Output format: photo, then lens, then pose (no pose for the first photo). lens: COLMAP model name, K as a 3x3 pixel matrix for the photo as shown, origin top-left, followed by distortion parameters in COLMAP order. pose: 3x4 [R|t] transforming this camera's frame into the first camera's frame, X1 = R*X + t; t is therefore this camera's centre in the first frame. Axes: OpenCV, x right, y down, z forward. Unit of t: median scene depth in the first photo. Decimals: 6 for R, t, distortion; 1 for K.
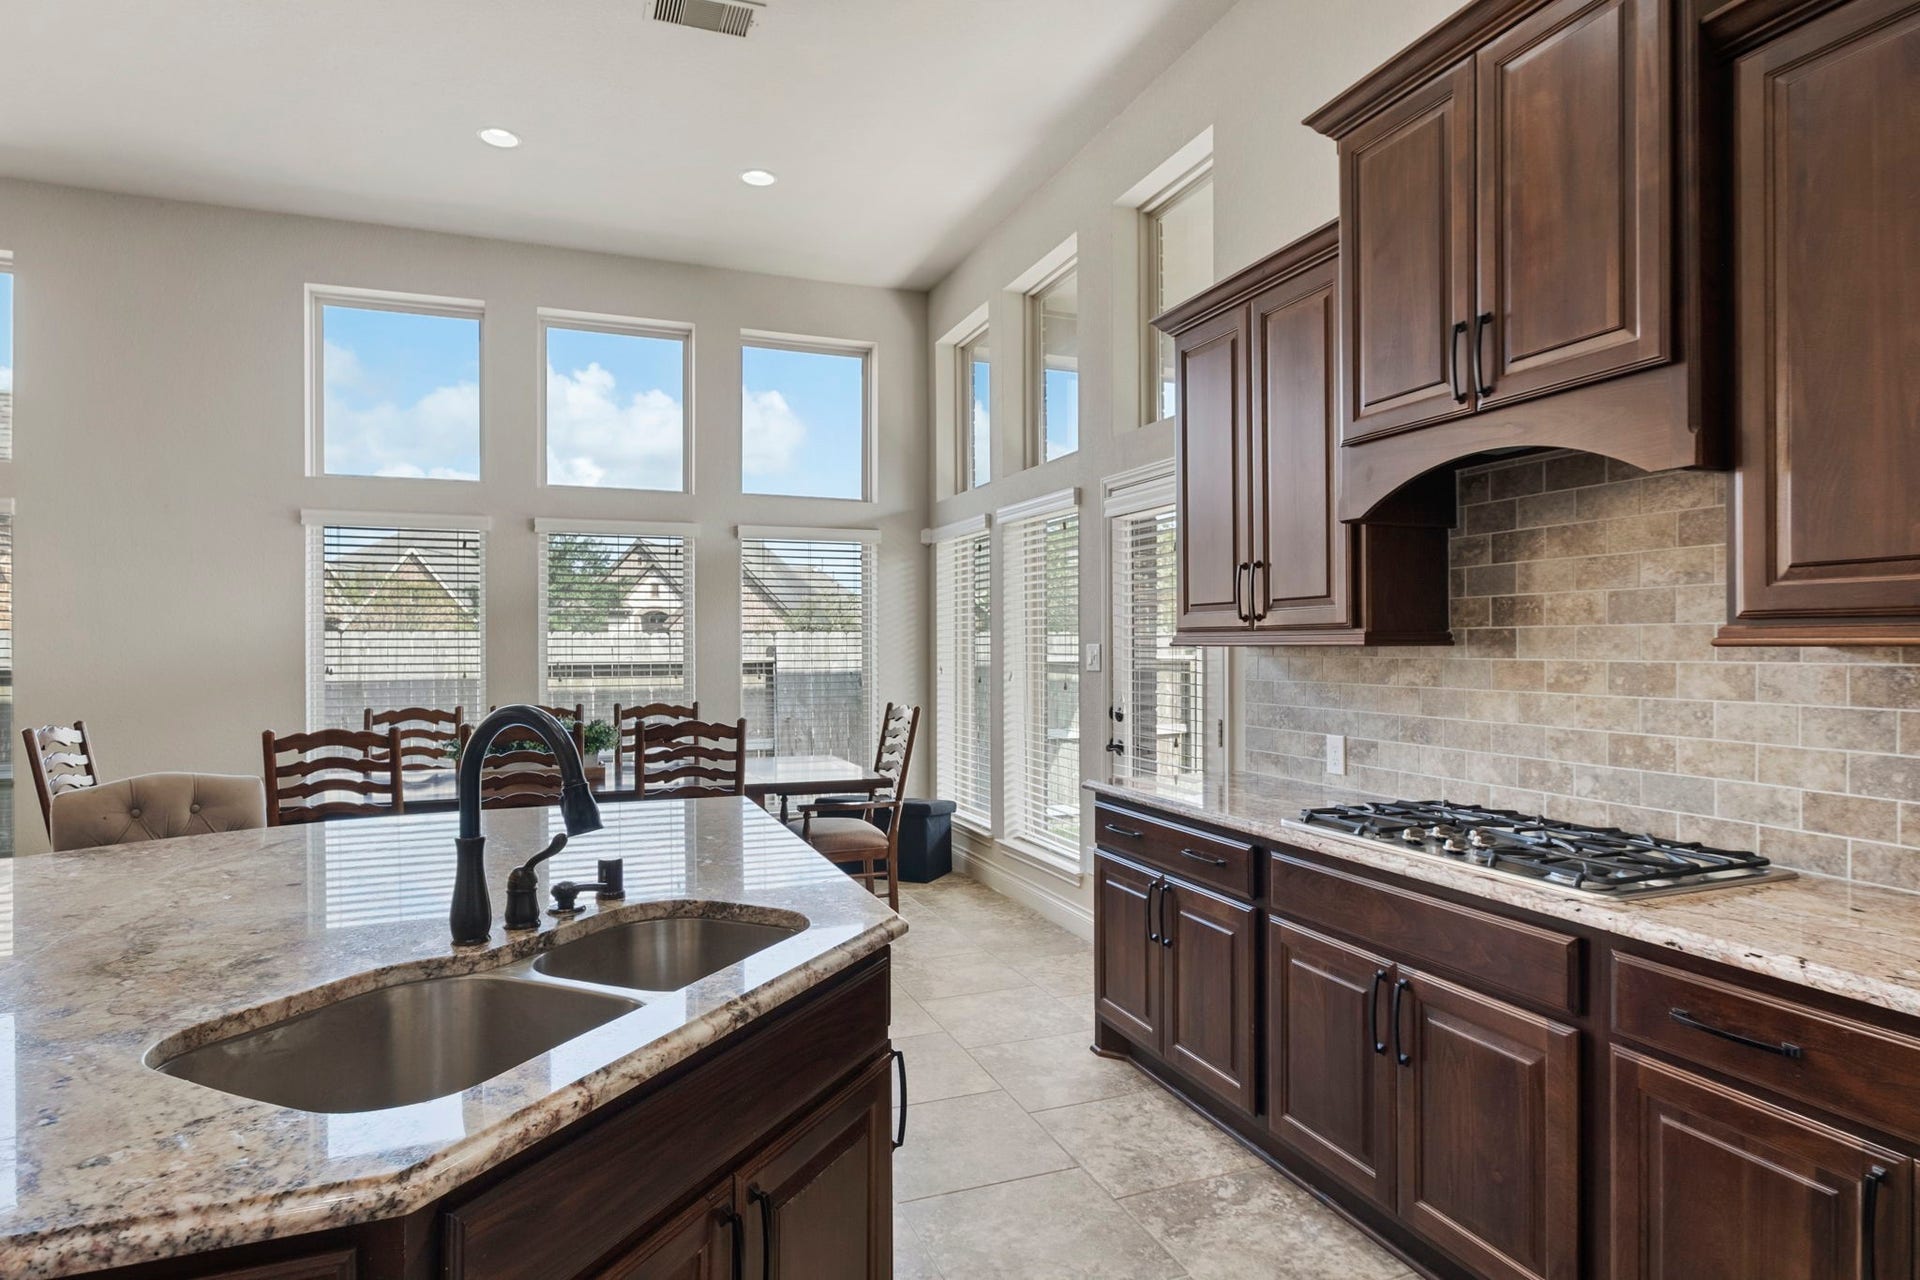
lens RADIAL K [[1043.7, 0, 960.0], [0, 1043.7, 640.0], [0, 0, 1]] dist [0.001991, 0.000212]
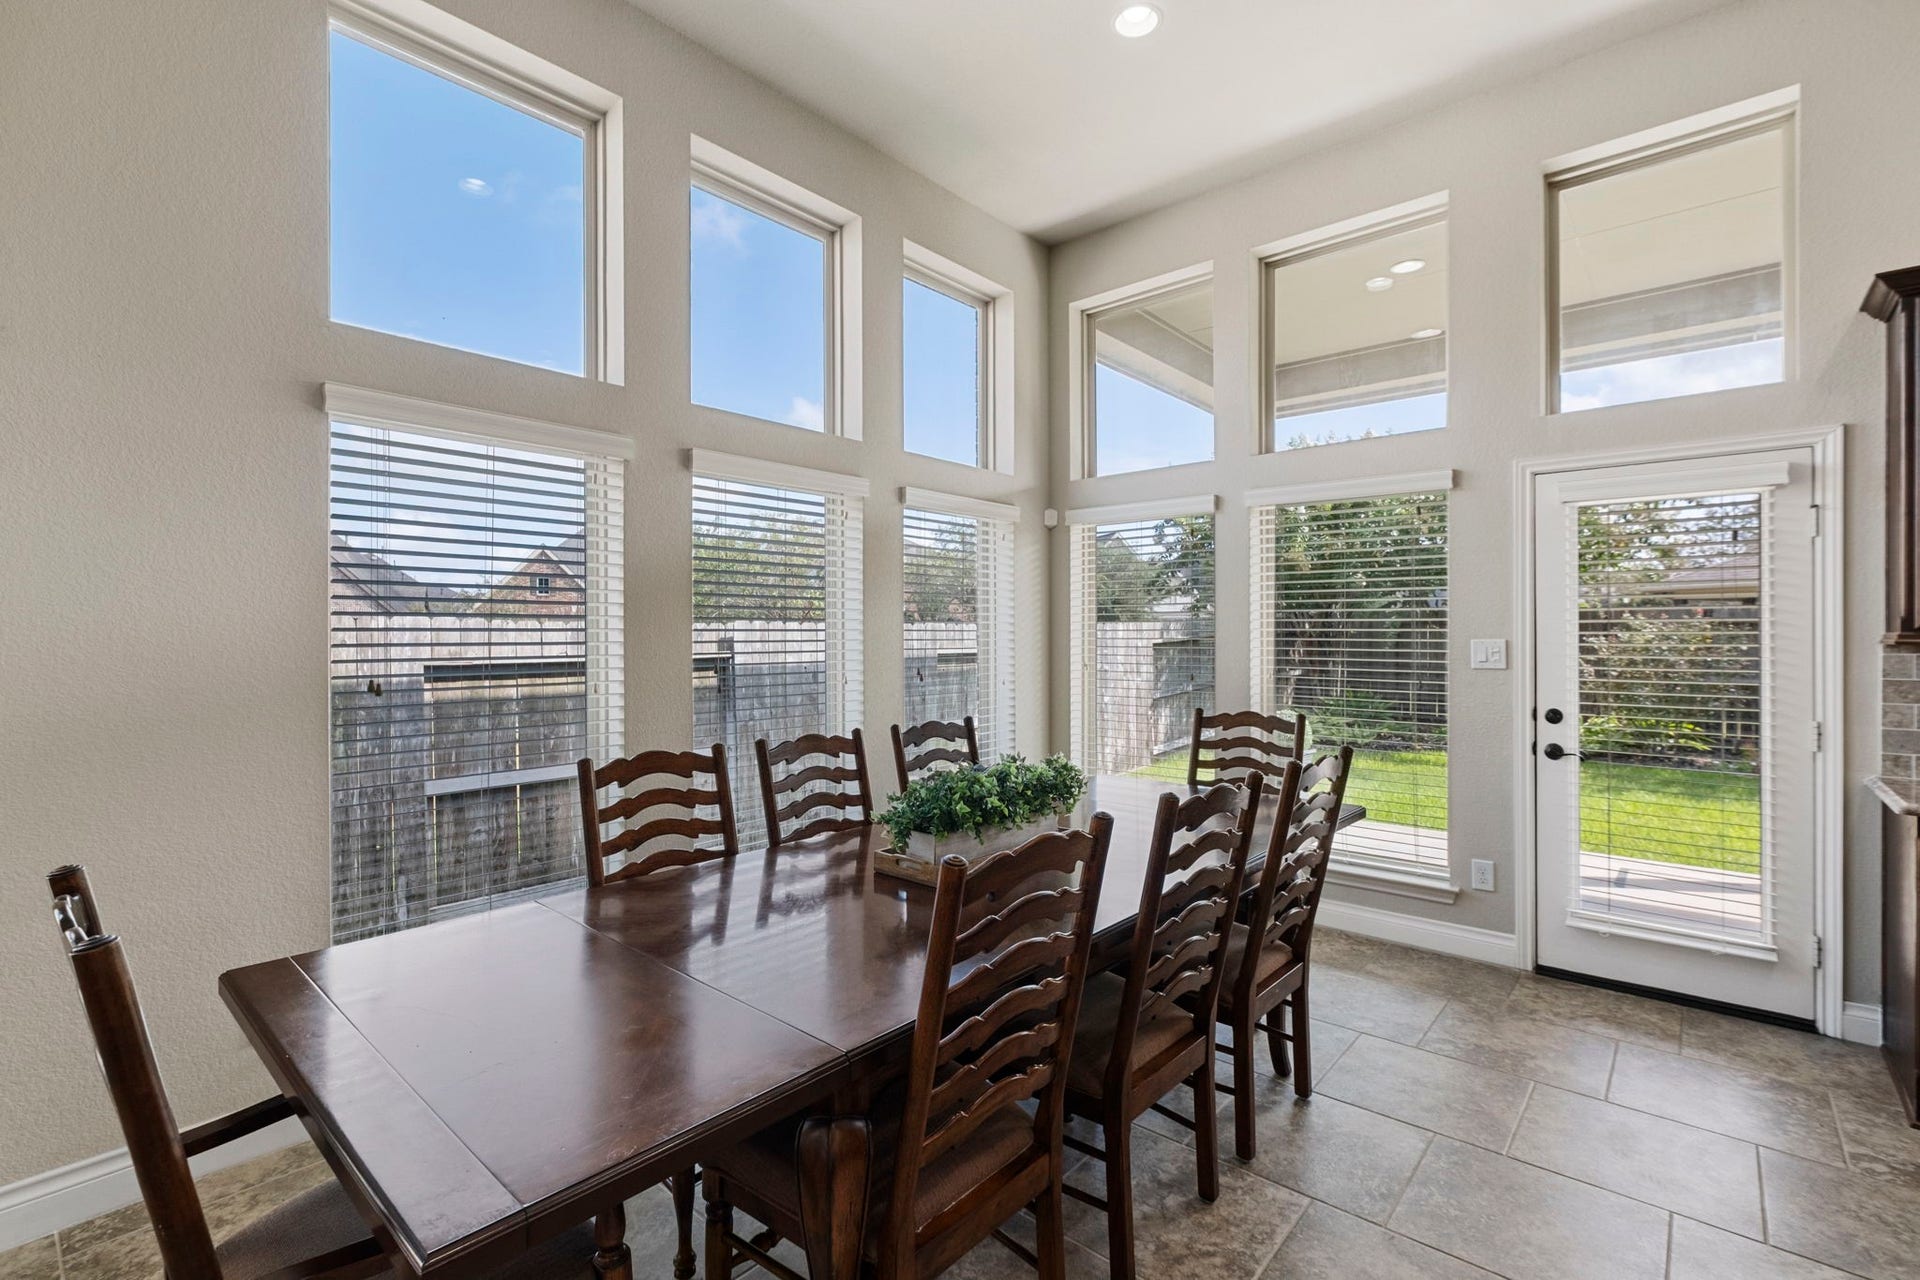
lens RADIAL K [[851.3, 0, 960.0], [0, 851.3, 640.0], [0, 0, 1]] dist [0.000109, -0.000191]
pose [[0.886561, -0.000979, 0.462610, -0.380132], [-0.004787, 0.999925, 0.011290, -0.001625], [-0.462587, -0.012223, 0.886490, 0.328661]]
